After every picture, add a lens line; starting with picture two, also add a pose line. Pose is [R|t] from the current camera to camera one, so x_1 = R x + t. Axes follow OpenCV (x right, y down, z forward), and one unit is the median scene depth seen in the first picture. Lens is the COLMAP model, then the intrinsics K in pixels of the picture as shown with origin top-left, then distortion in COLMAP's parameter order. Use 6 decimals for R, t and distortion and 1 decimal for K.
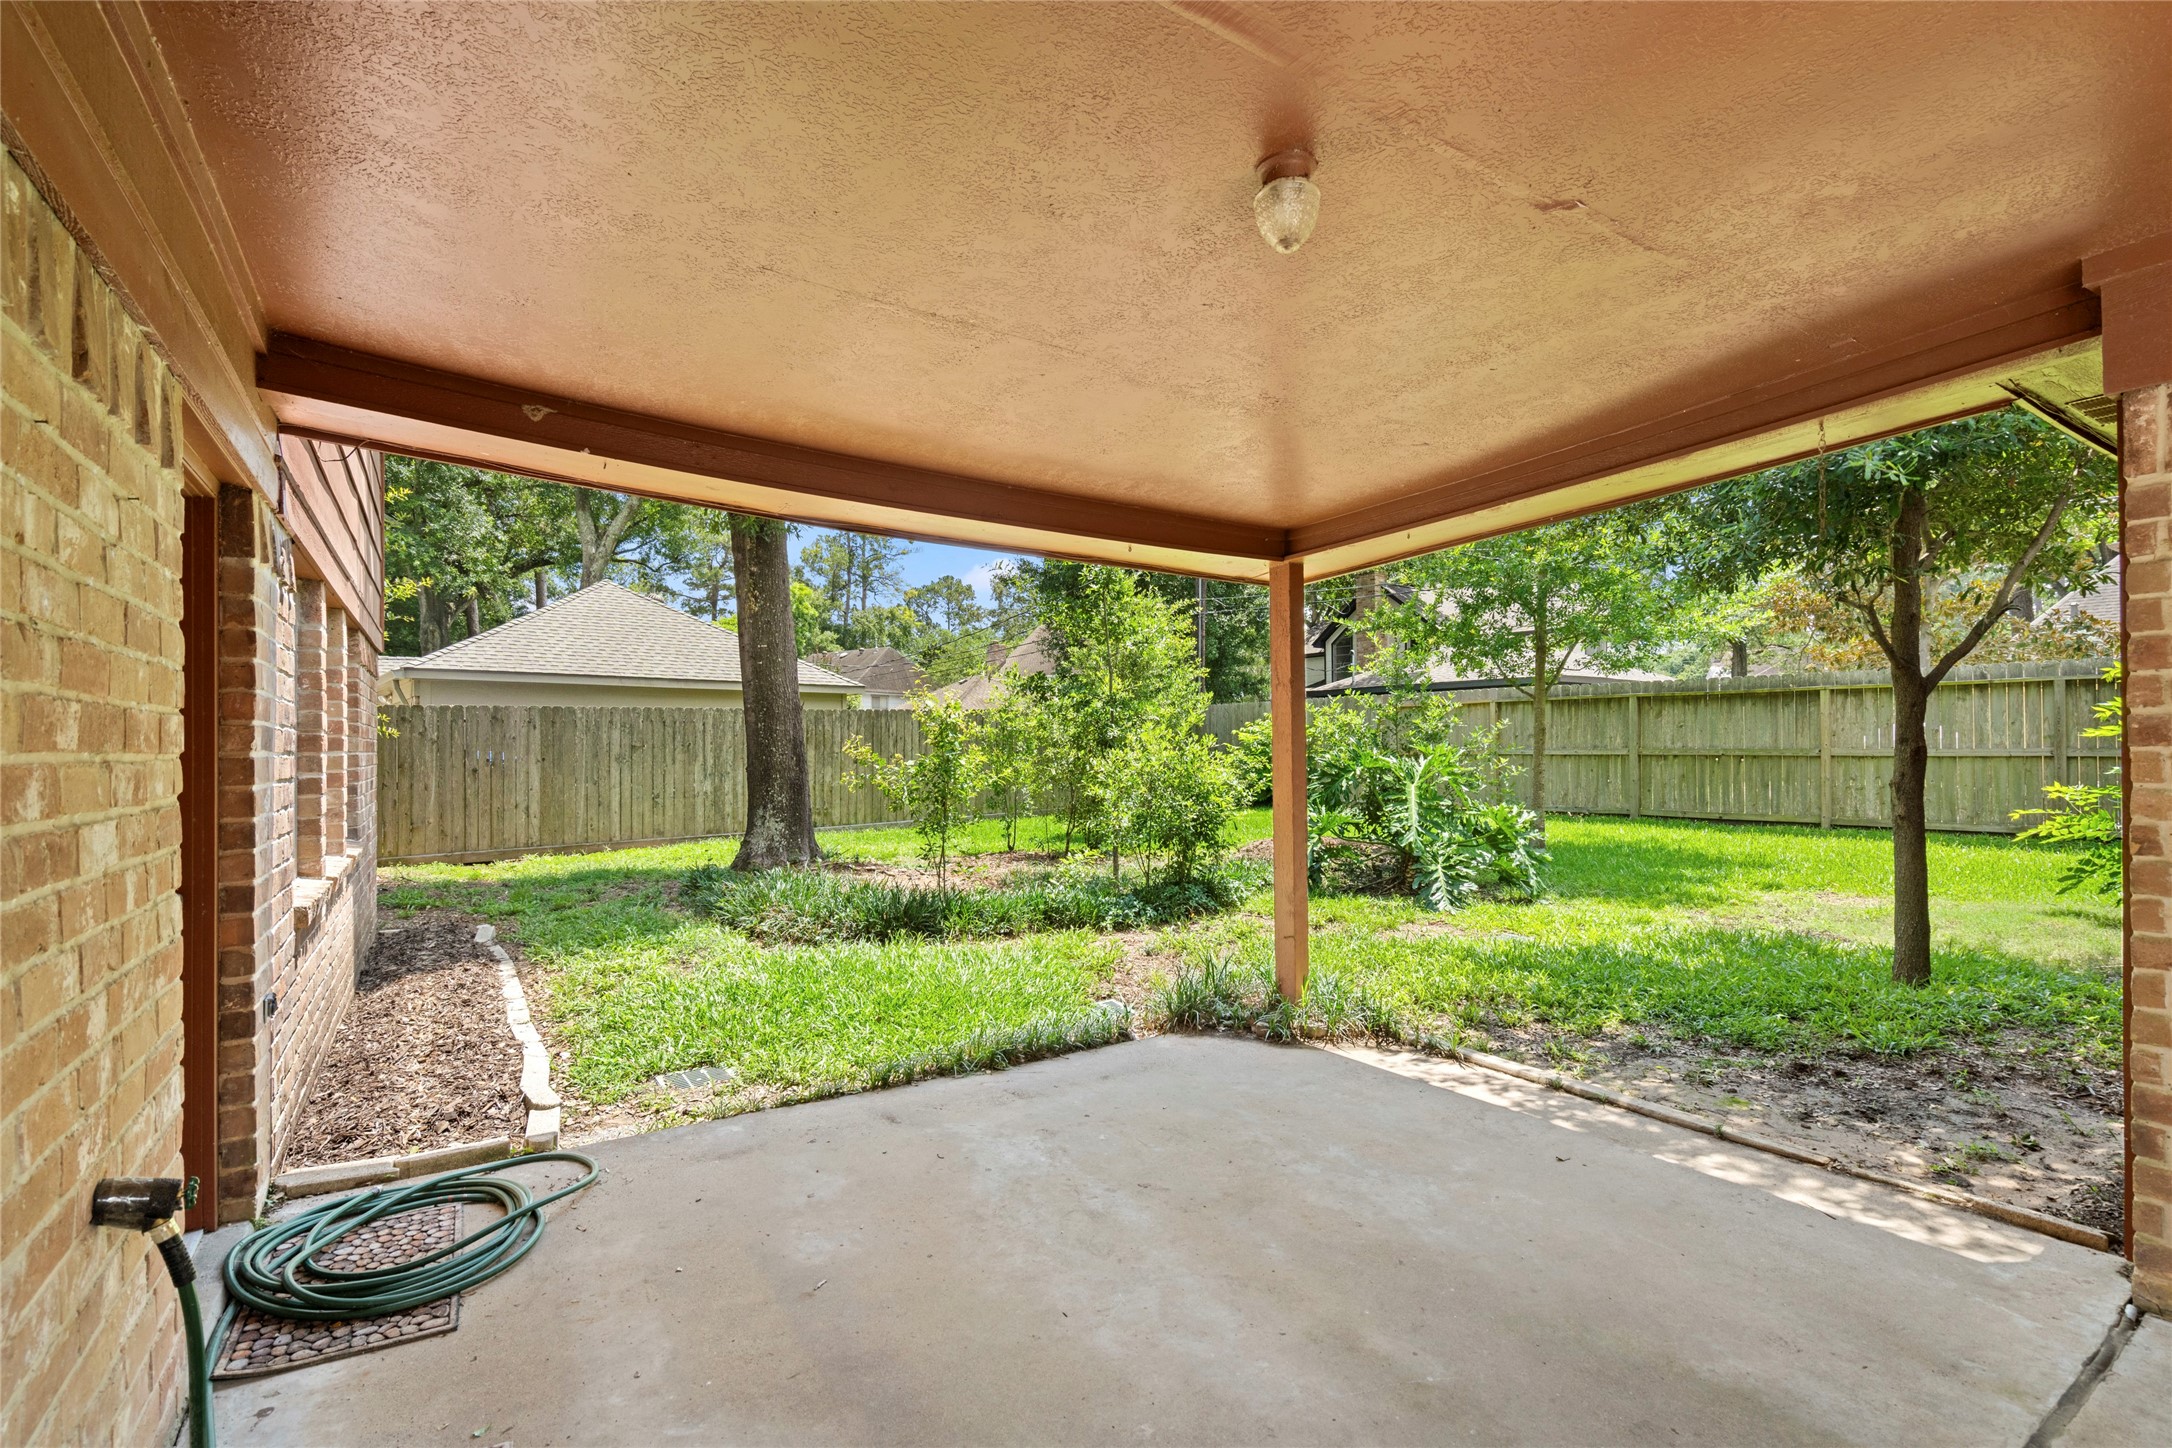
lens RADIAL K [[981.6, 0, 1084.4], [0, 981.6, 727.8], [0, 0, 1]] dist [-0.001426, 0.000279]
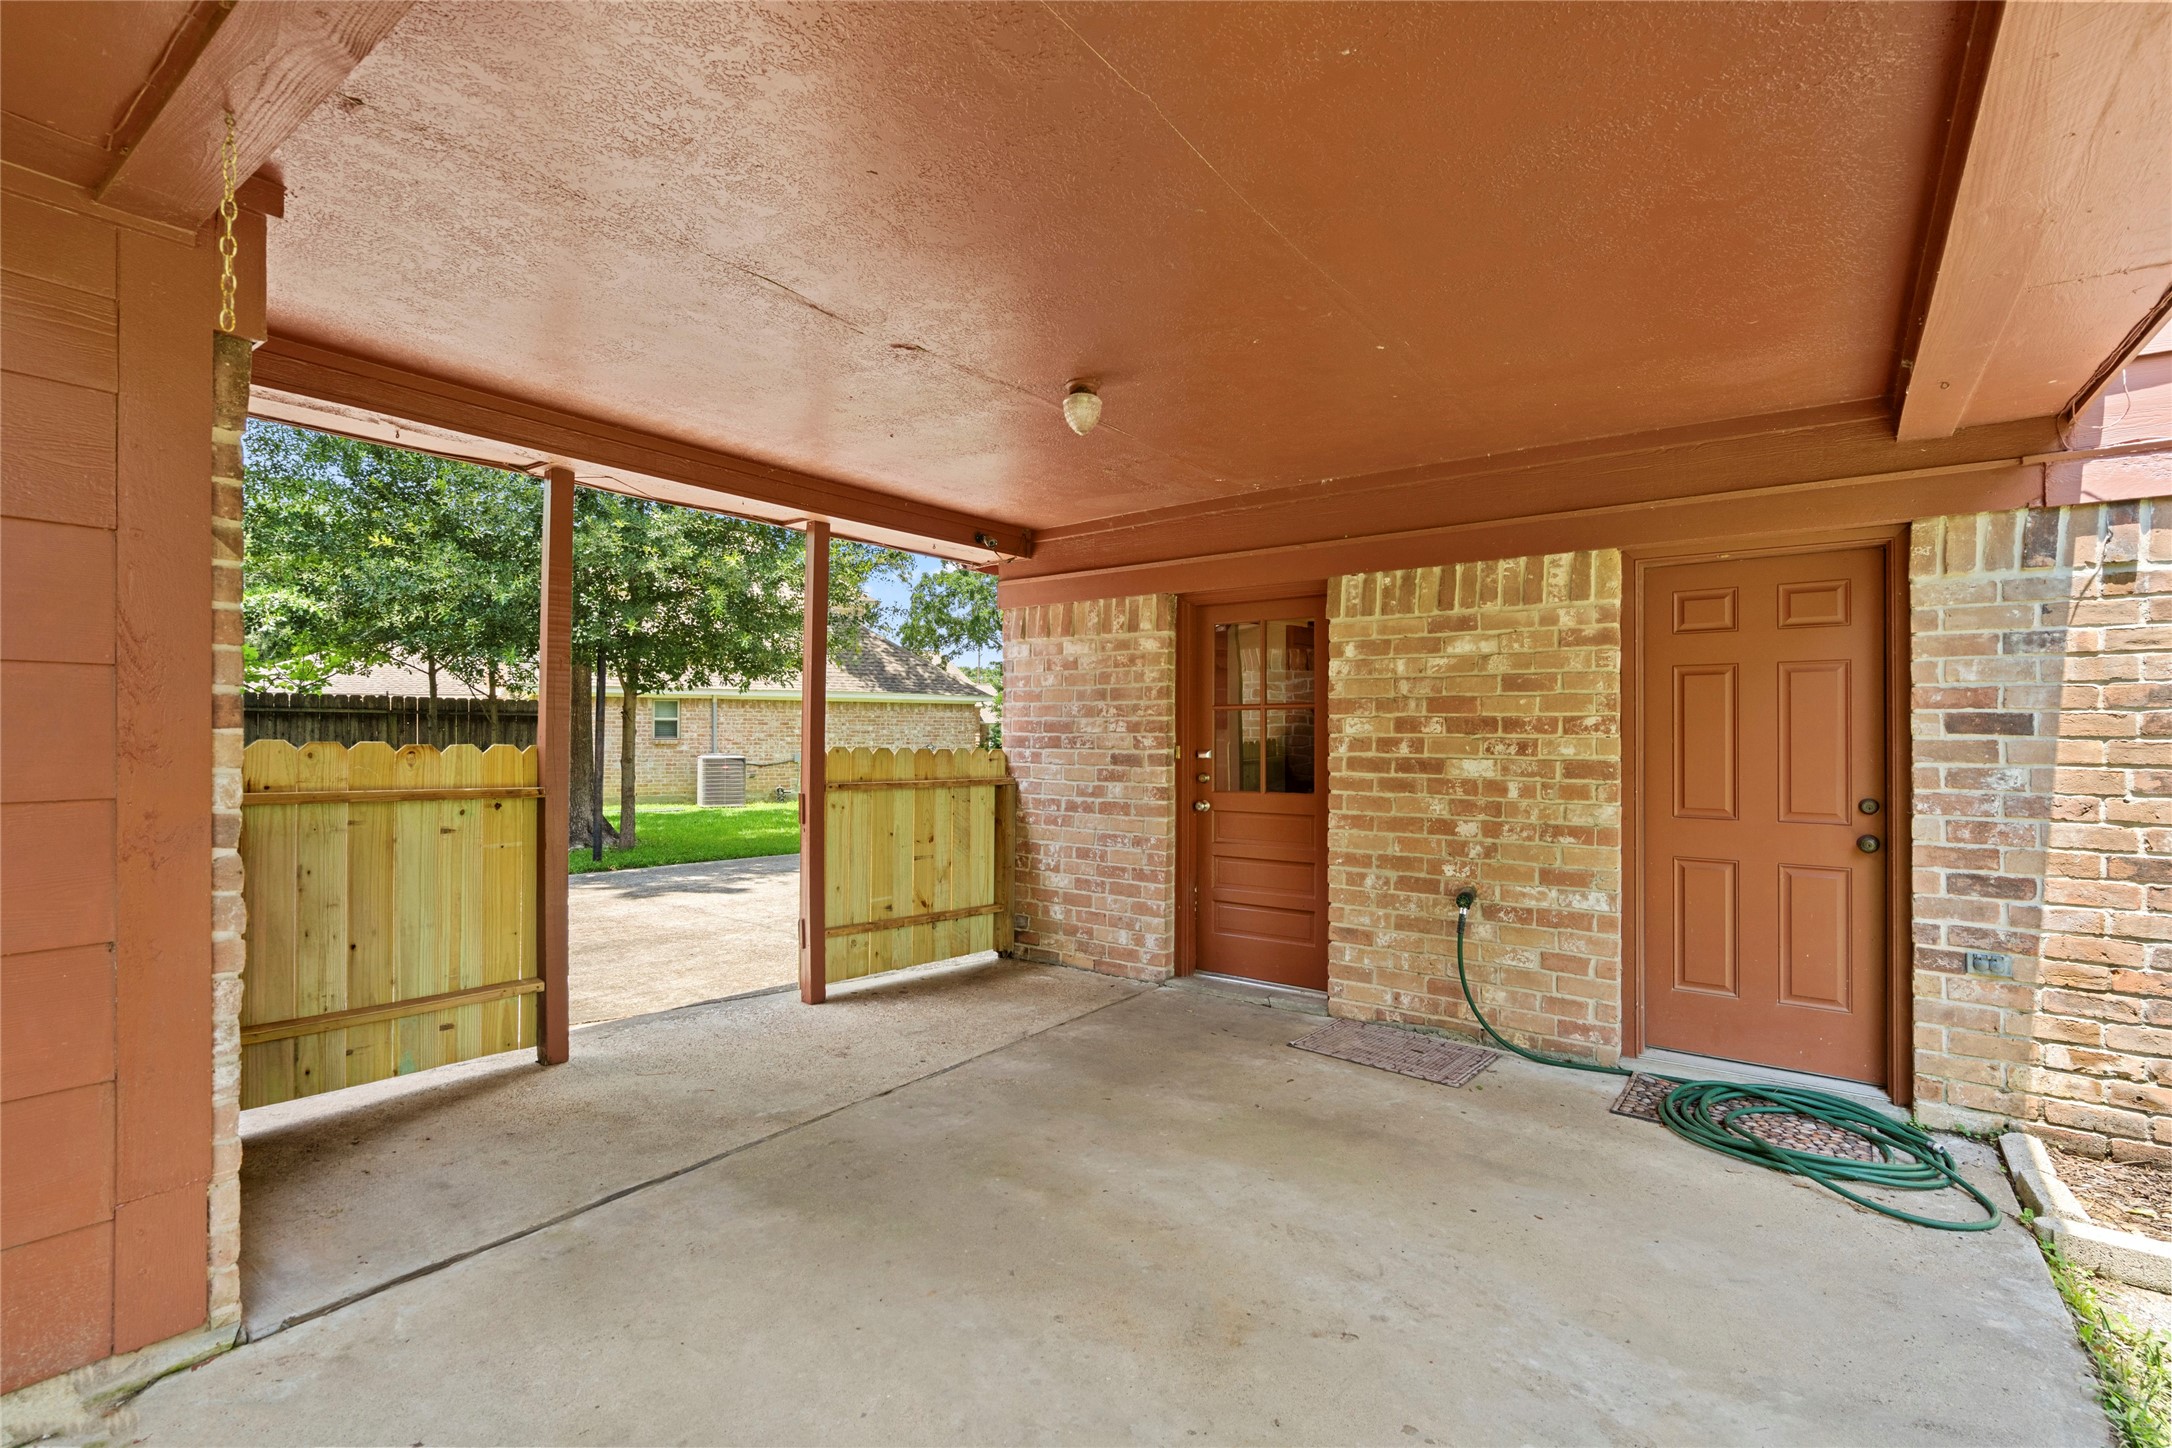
lens RADIAL K [[981.6, 0, 1084.4], [0, 981.6, 727.8], [0, 0, 1]] dist [-0.001426, 0.000279]
pose [[-0.937675, -0.003492, -0.347496, 0.650786], [0.006868, 0.999568, -0.028578, 0.053189], [0.347445, -0.029183, -0.937246, 2.129725]]
